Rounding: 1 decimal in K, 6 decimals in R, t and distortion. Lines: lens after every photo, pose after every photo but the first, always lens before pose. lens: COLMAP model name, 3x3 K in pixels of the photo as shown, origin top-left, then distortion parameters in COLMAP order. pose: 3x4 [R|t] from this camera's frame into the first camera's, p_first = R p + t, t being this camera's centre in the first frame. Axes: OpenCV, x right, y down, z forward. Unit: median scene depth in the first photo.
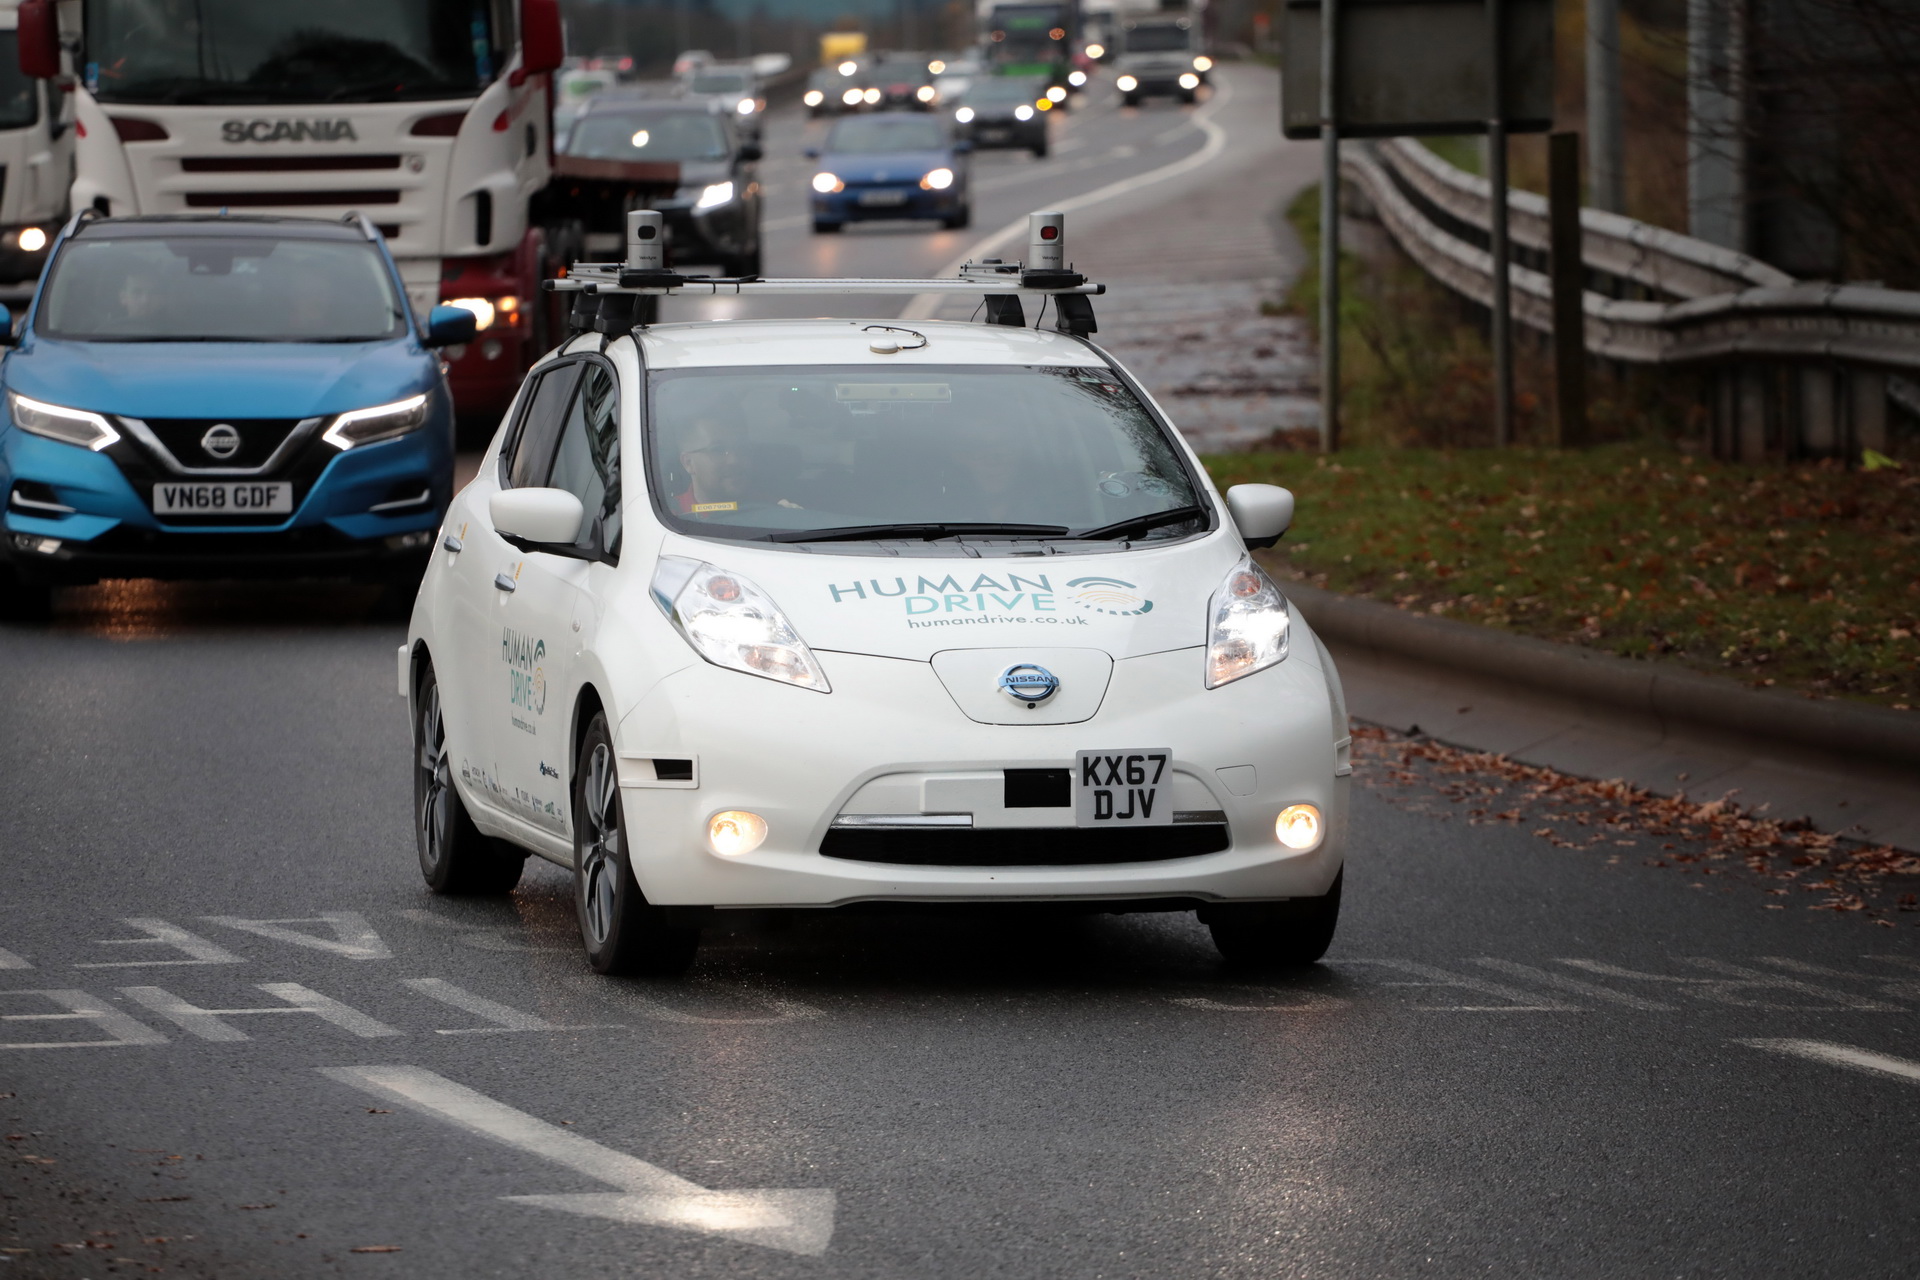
lens RADIAL K [[8307.4, 0, 950.4], [0, 8307.4, 640.5], [0, 0, 1]] dist [0.961927, 0.000000]
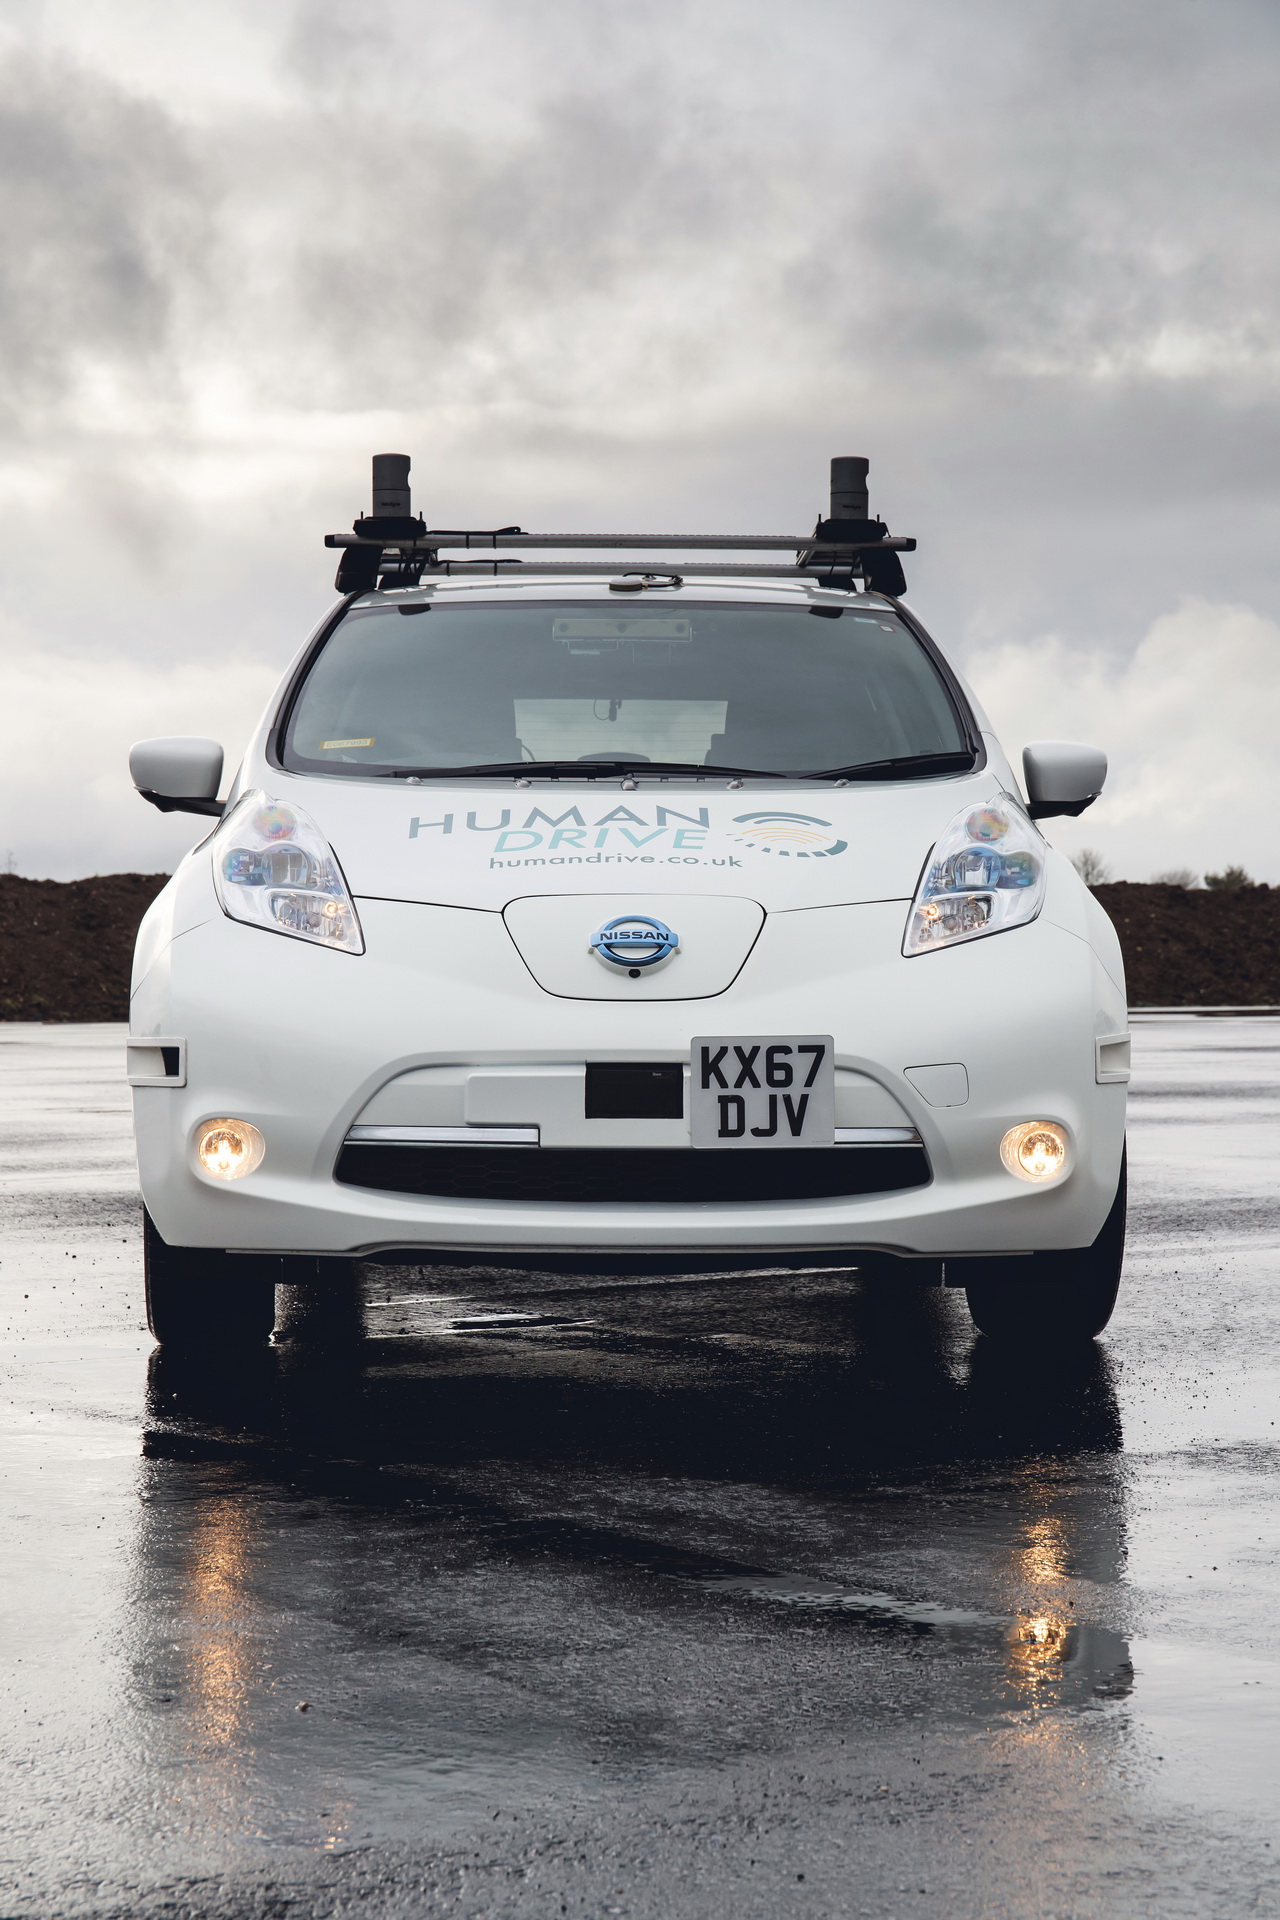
lens RADIAL K [[3299.7, 0, 647.4], [0, 3299.7, 962.4], [0, 0, 1]] dist [0.106770, 0.000000]
pose [[0.983715, 0.004578, -0.179679, 0.059848], [-0.010700, 0.999394, -0.033117, 0.015913], [0.179418, 0.034500, 0.983168, 0.718556]]
